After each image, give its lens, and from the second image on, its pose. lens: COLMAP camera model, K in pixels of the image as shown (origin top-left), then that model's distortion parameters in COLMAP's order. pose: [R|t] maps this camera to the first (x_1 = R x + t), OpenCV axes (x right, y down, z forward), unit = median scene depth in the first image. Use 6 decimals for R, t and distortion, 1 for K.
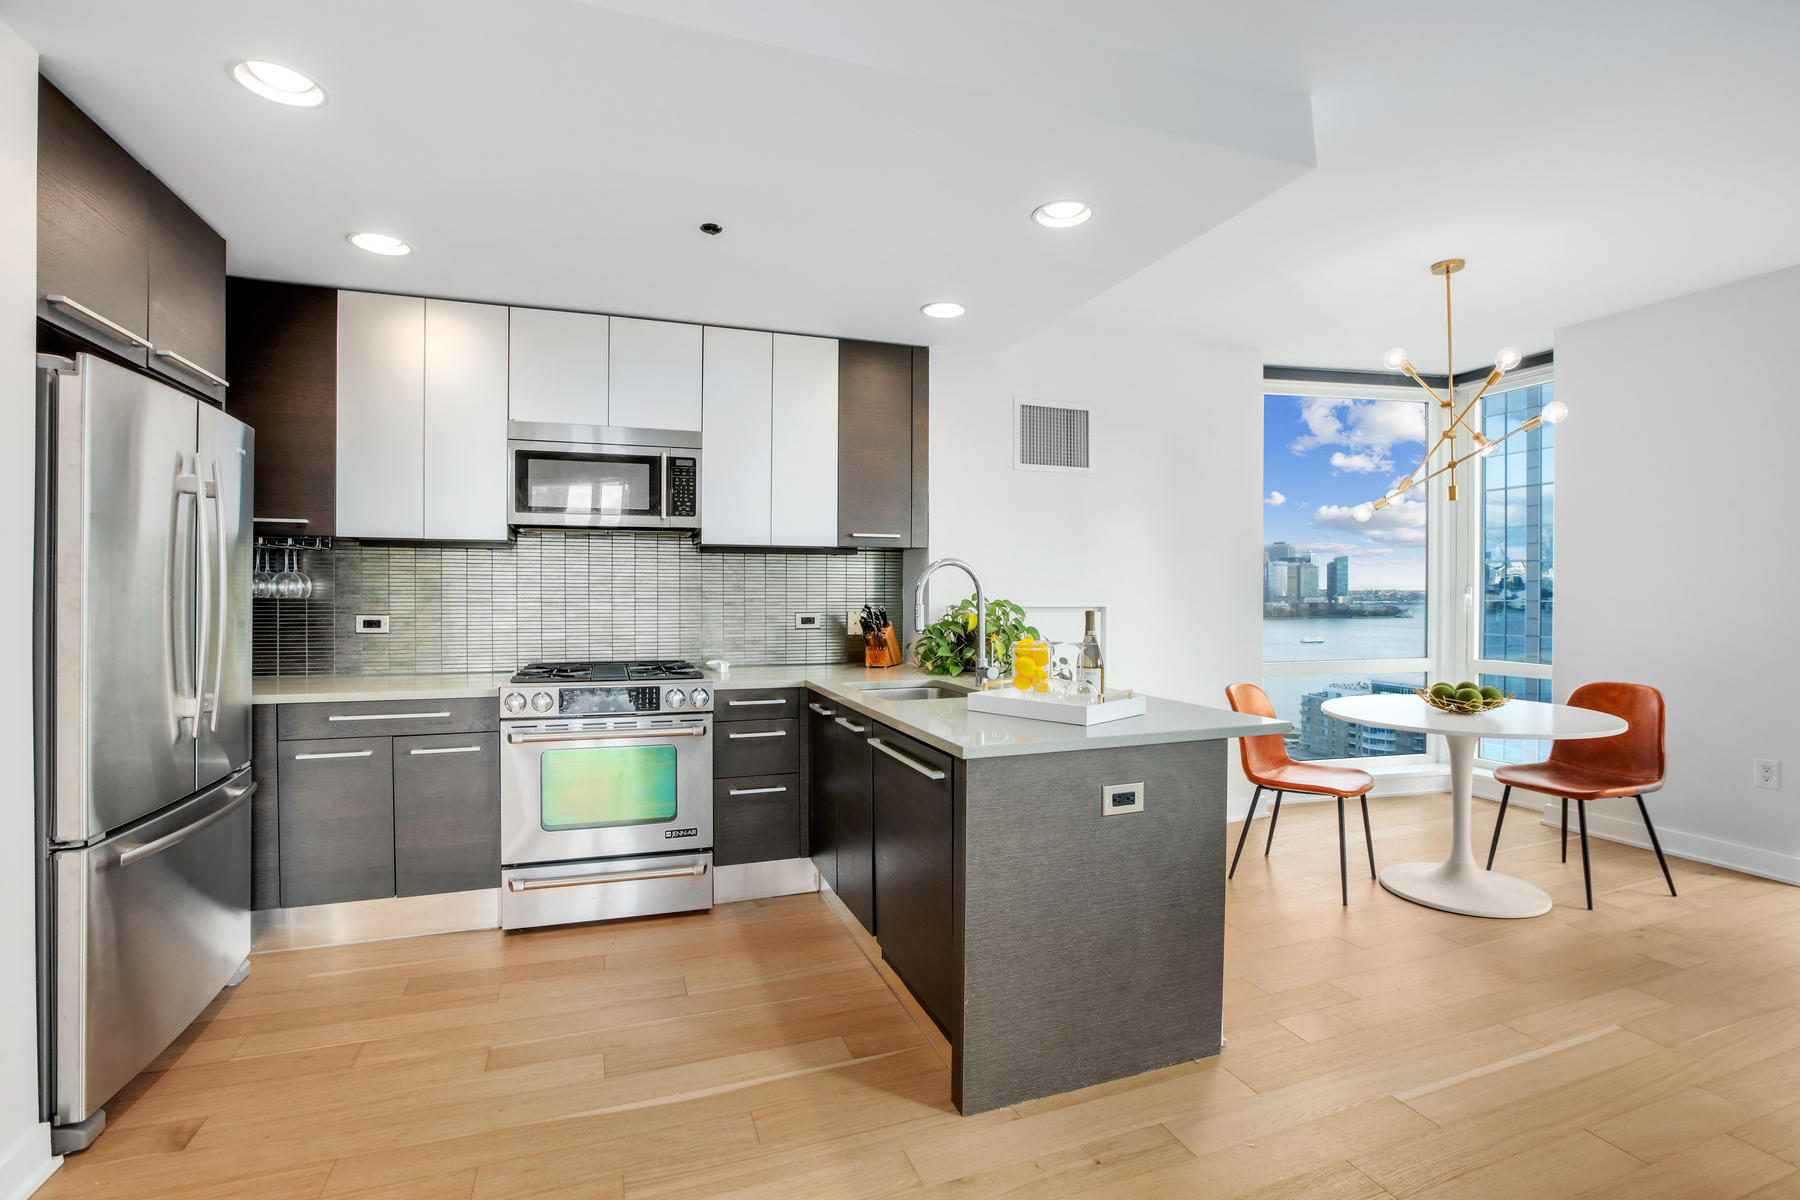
lens RADIAL K [[842.0, 0, 886.3], [0, 842.0, 590.9], [0, 0, 1]] dist [-0.051449, 0.023235]
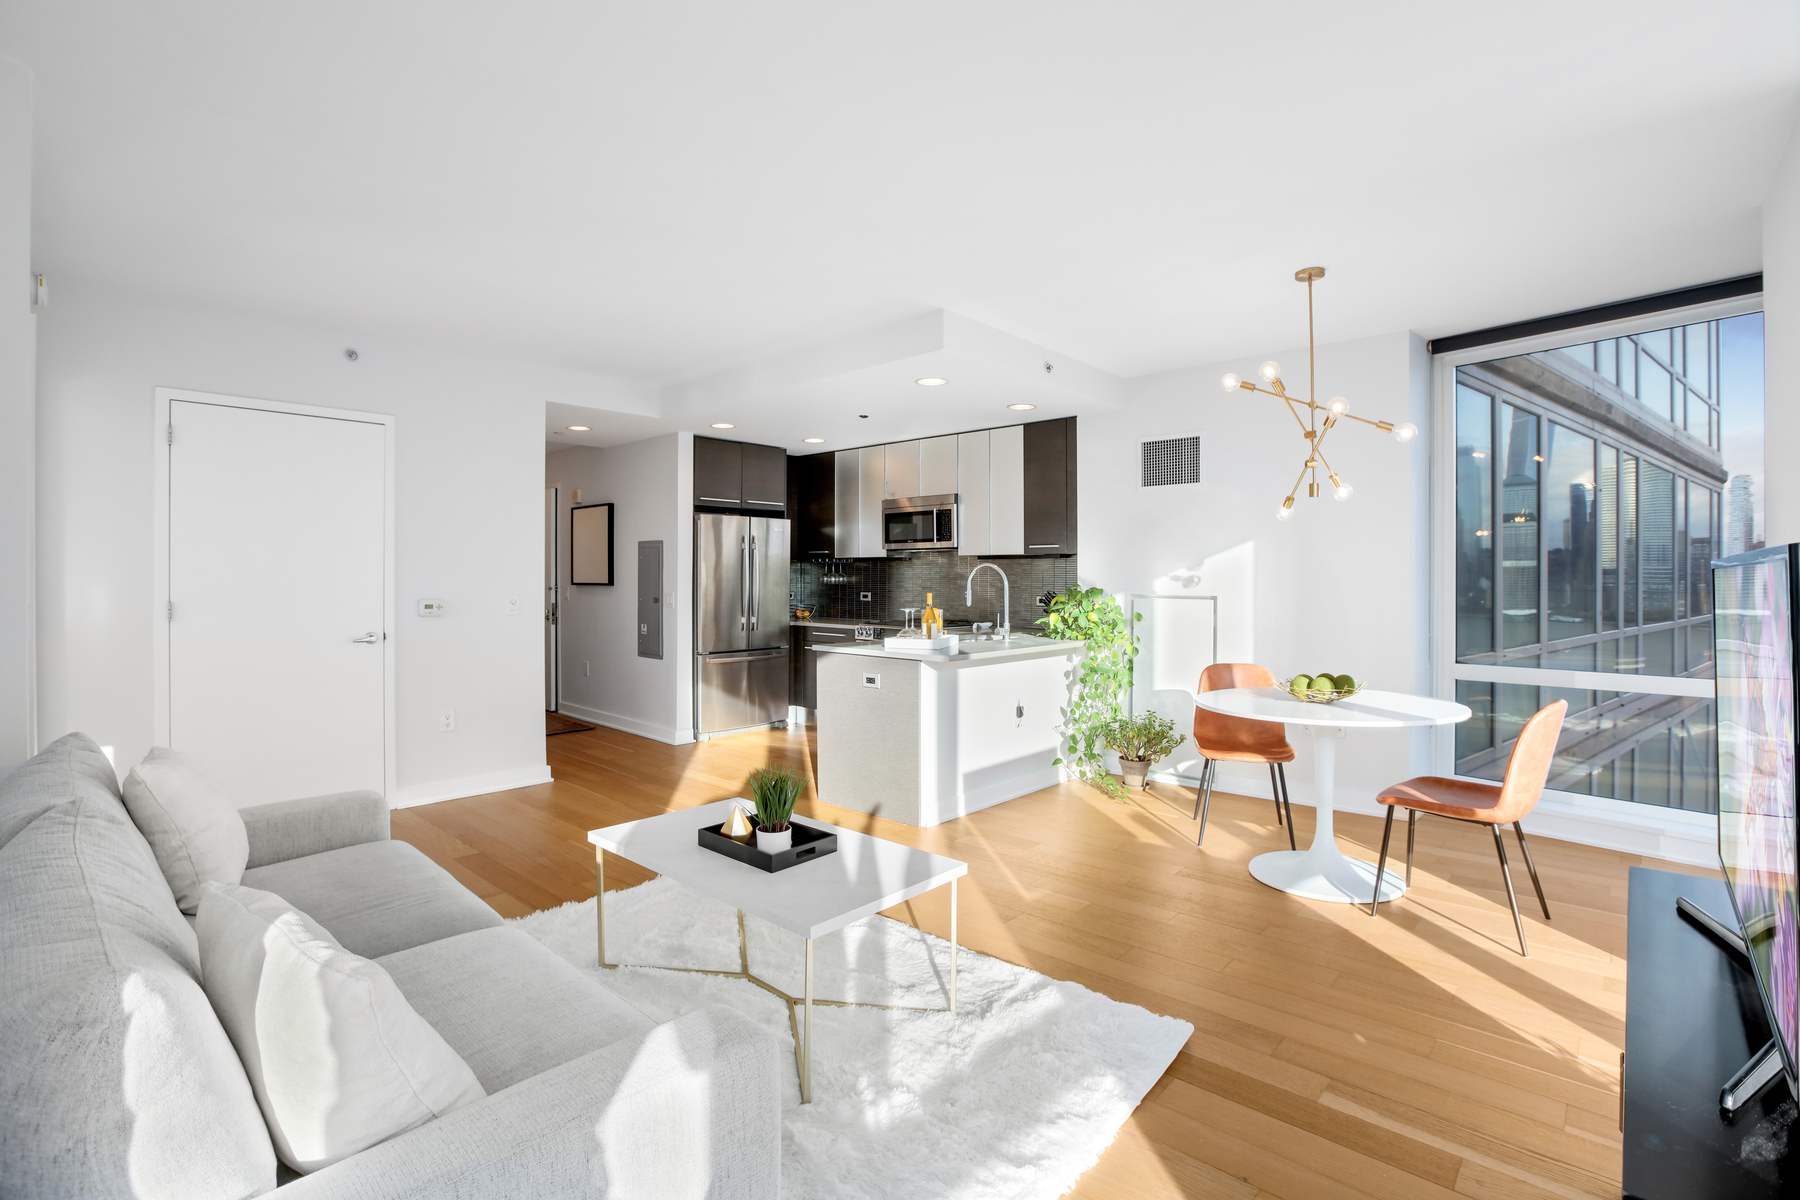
lens RADIAL K [[842.0, 0, 886.3], [0, 842.0, 590.9], [0, 0, 1]] dist [-0.051449, 0.023235]
pose [[0.455636, 0.012323, -0.890081, 1.362184], [-0.000438, 0.999907, 0.013619, -0.004750], [0.890166, -0.005815, 0.455599, 0.037363]]
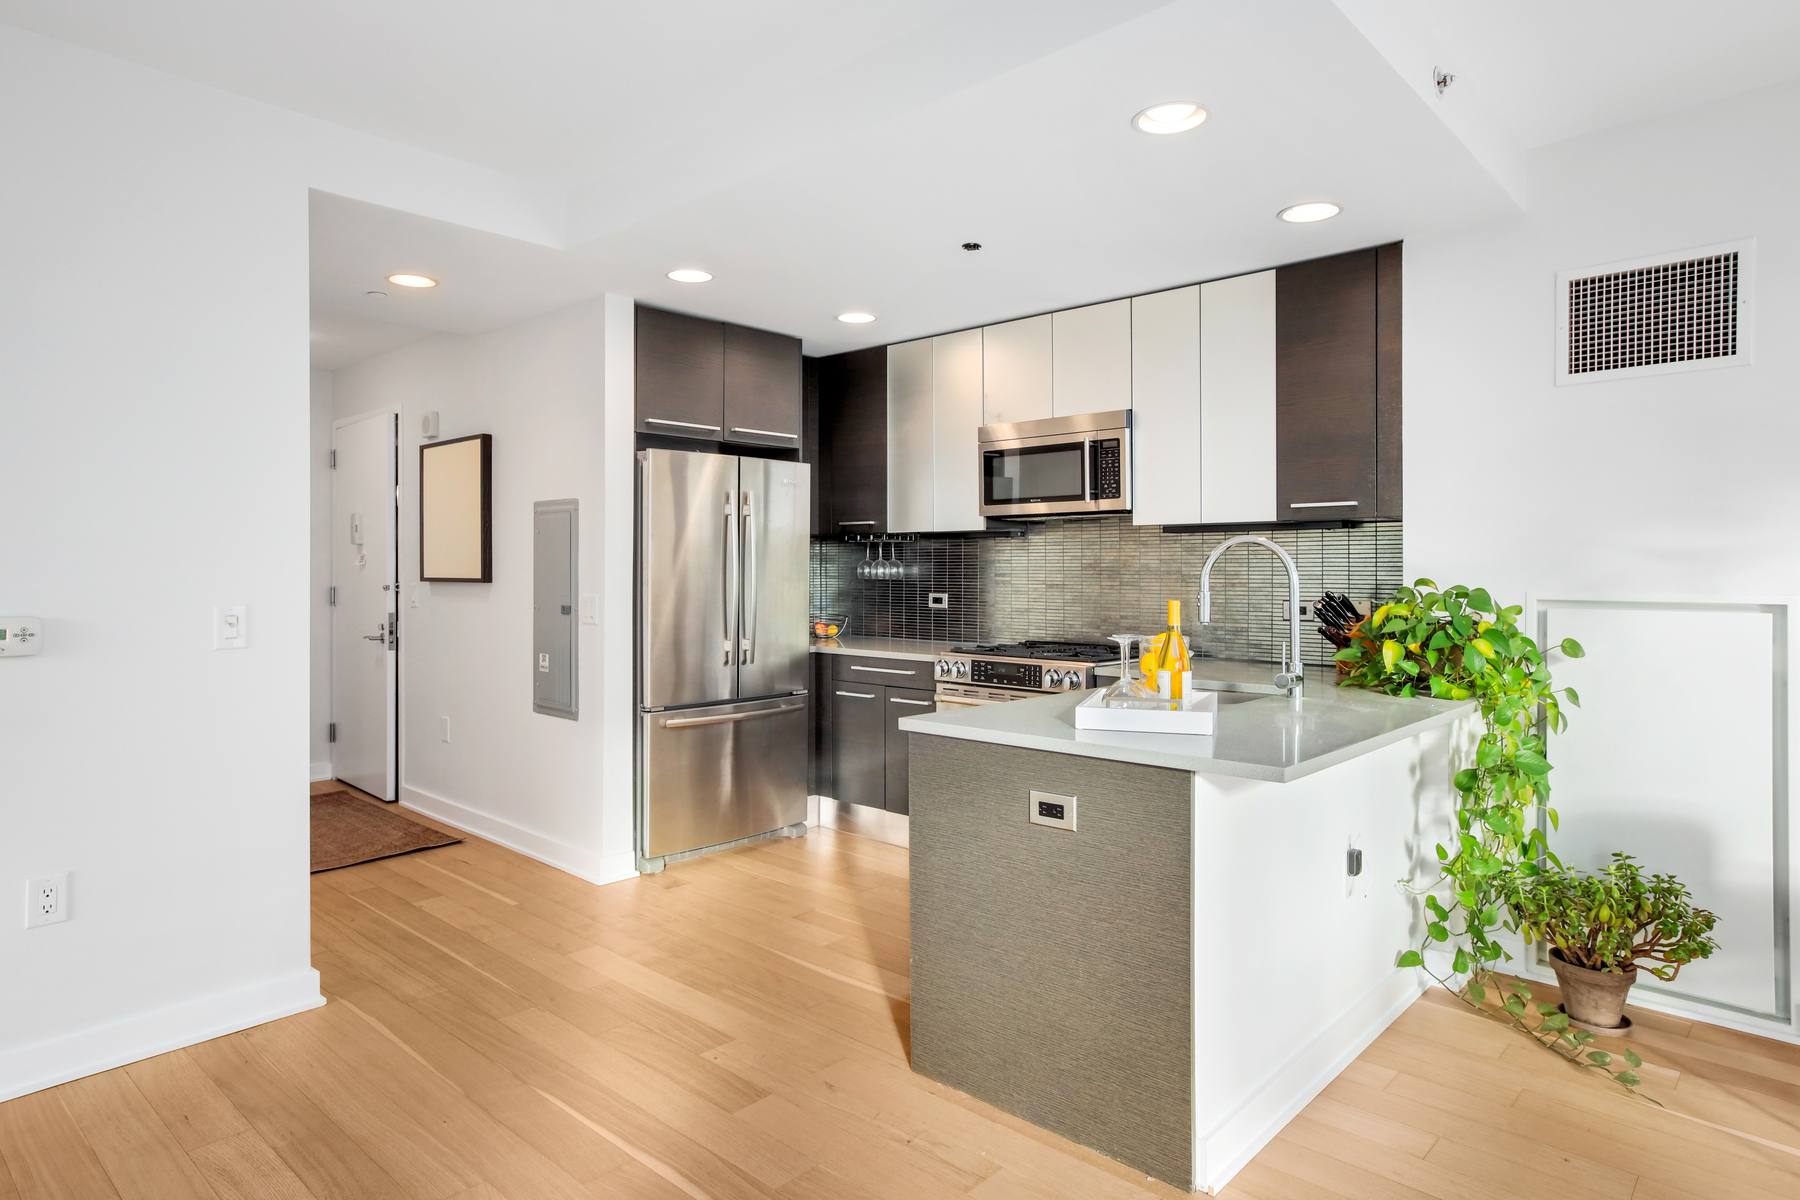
lens RADIAL K [[1040.4, 0, 892.7], [0, 1040.4, 577.0], [0, 0, 1]] dist [-0.001800, 0.001022]
pose [[0.461902, 0.002713, -0.886927, 0.732563], [0.001694, 0.999991, 0.003941, -0.002316], [0.886929, -0.003323, 0.461893, 0.210429]]
